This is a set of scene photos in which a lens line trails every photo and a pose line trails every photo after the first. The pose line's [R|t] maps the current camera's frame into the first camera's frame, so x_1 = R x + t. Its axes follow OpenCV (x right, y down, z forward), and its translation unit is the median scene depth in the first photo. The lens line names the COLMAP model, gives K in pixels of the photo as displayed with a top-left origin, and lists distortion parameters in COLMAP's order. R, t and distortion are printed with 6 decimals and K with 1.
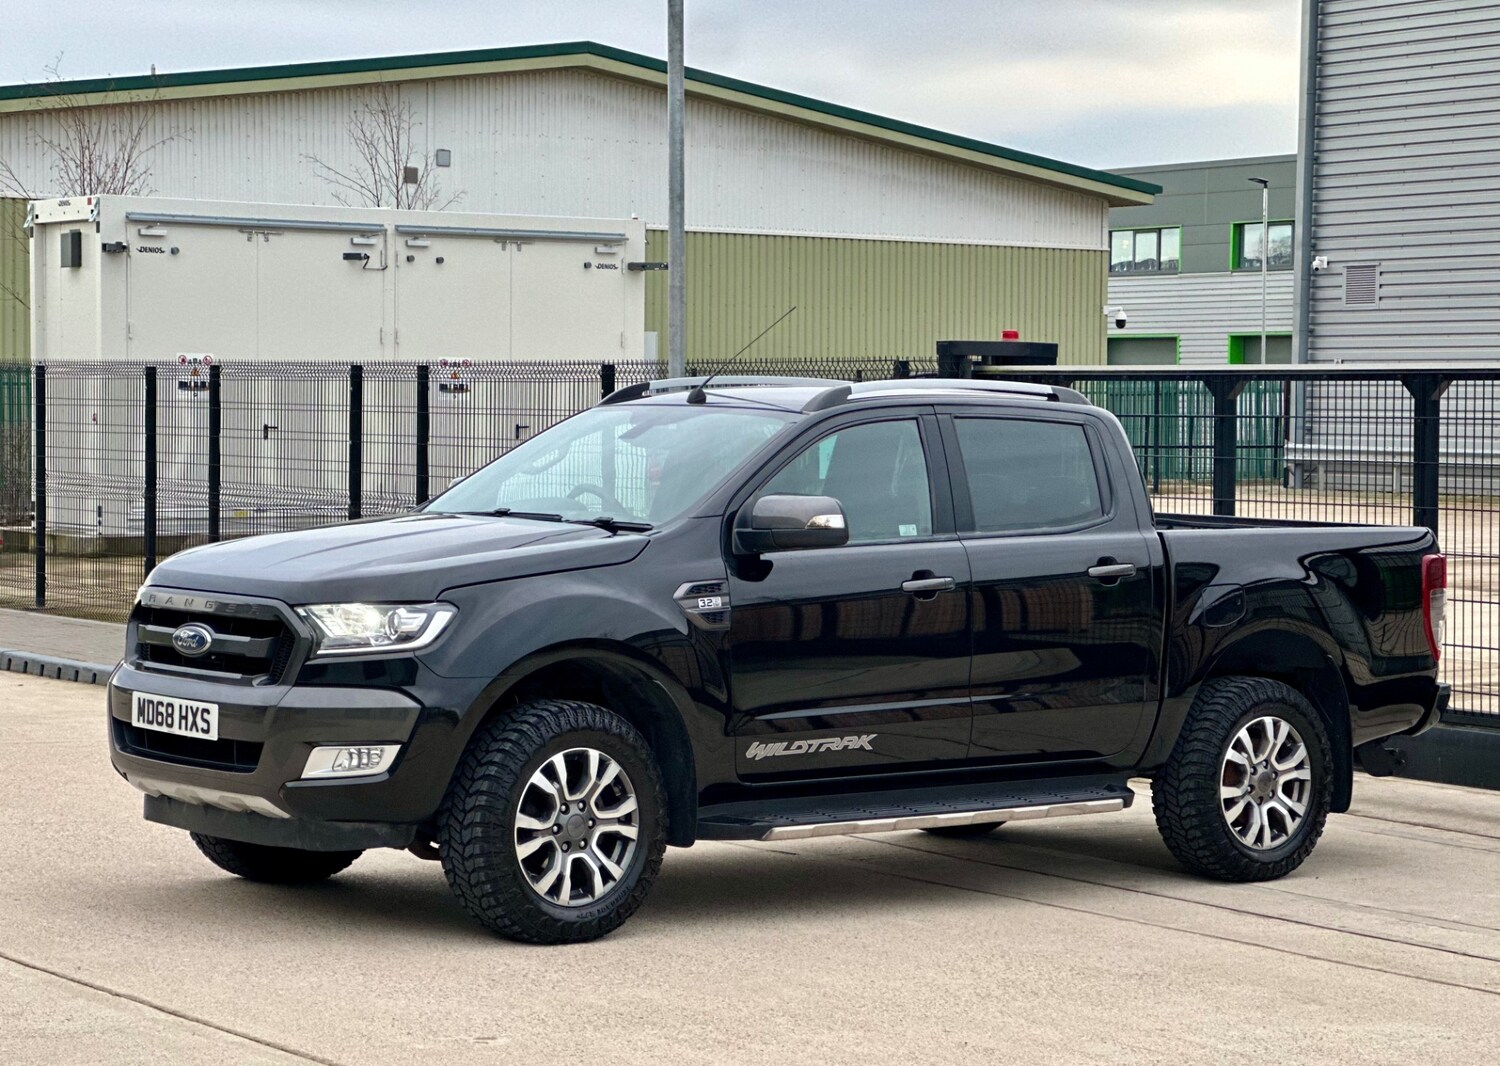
lens RADIAL K [[3471.7, 0, 755.4], [0, 3471.7, 523.8], [0, 0, 1]] dist [0.177323, 0.000000]
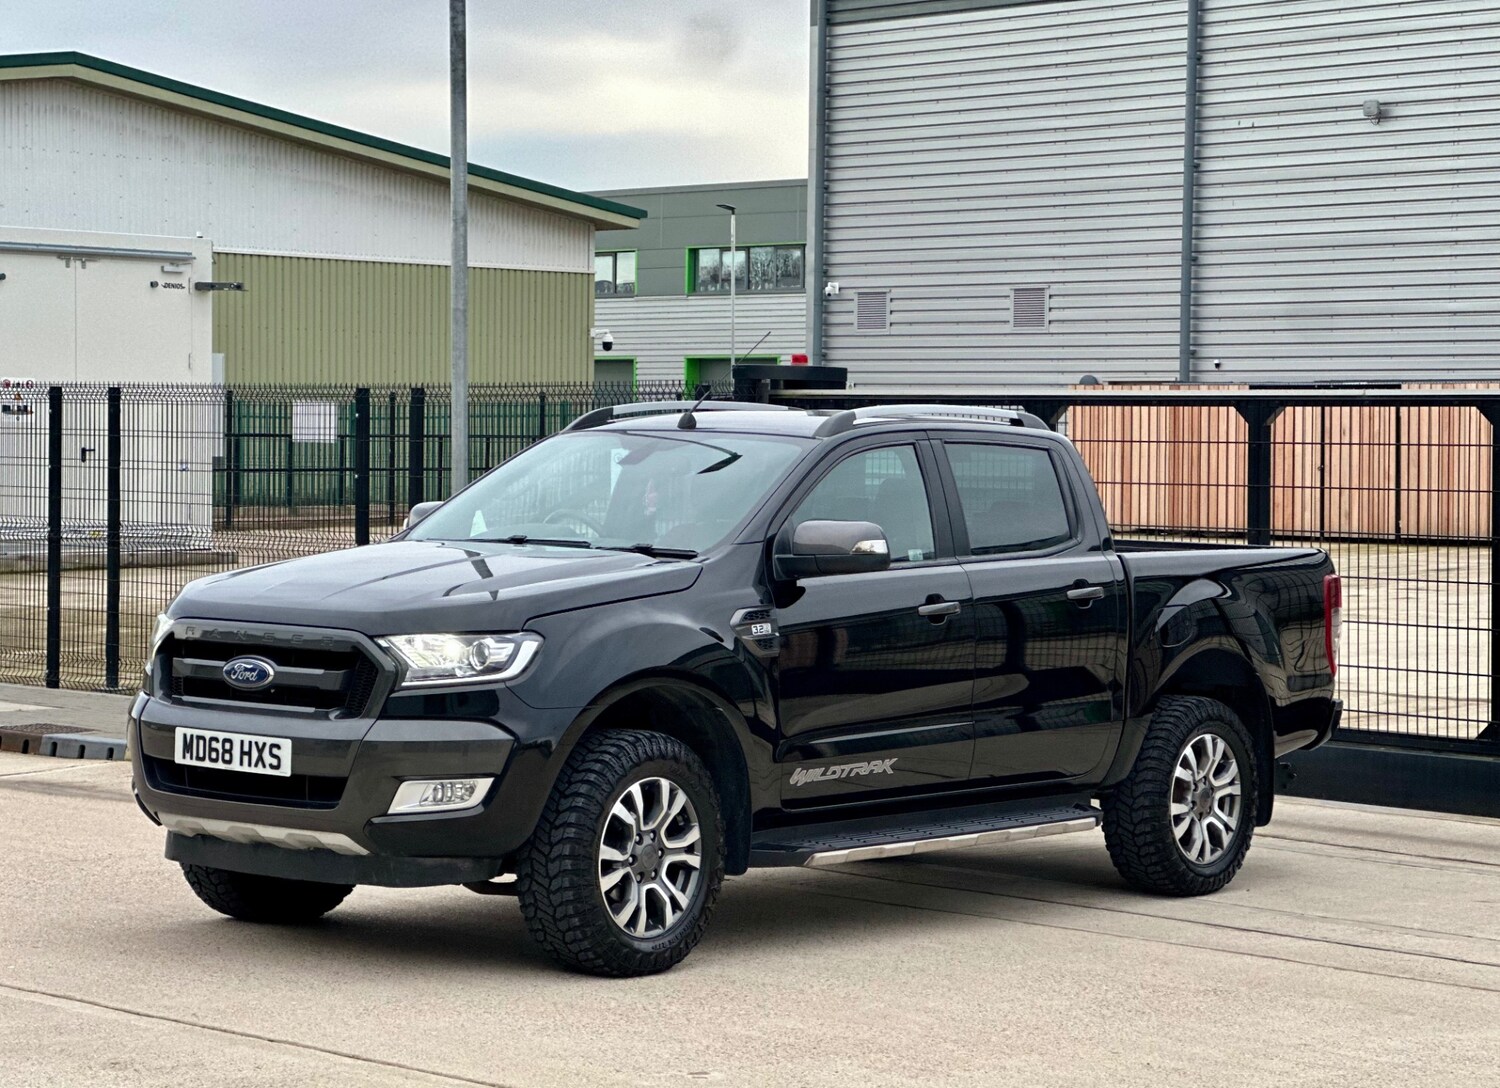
lens RADIAL K [[3470.2, 0, 755.9], [0, 3470.2, 528.1], [0, 0, 1]] dist [0.205676, 0.000000]
pose [[0.983231, -0.005311, 0.182286, -0.181423], [0.006206, 0.999971, -0.004336, -0.001823], [-0.182257, 0.005395, 0.983236, 0.018547]]
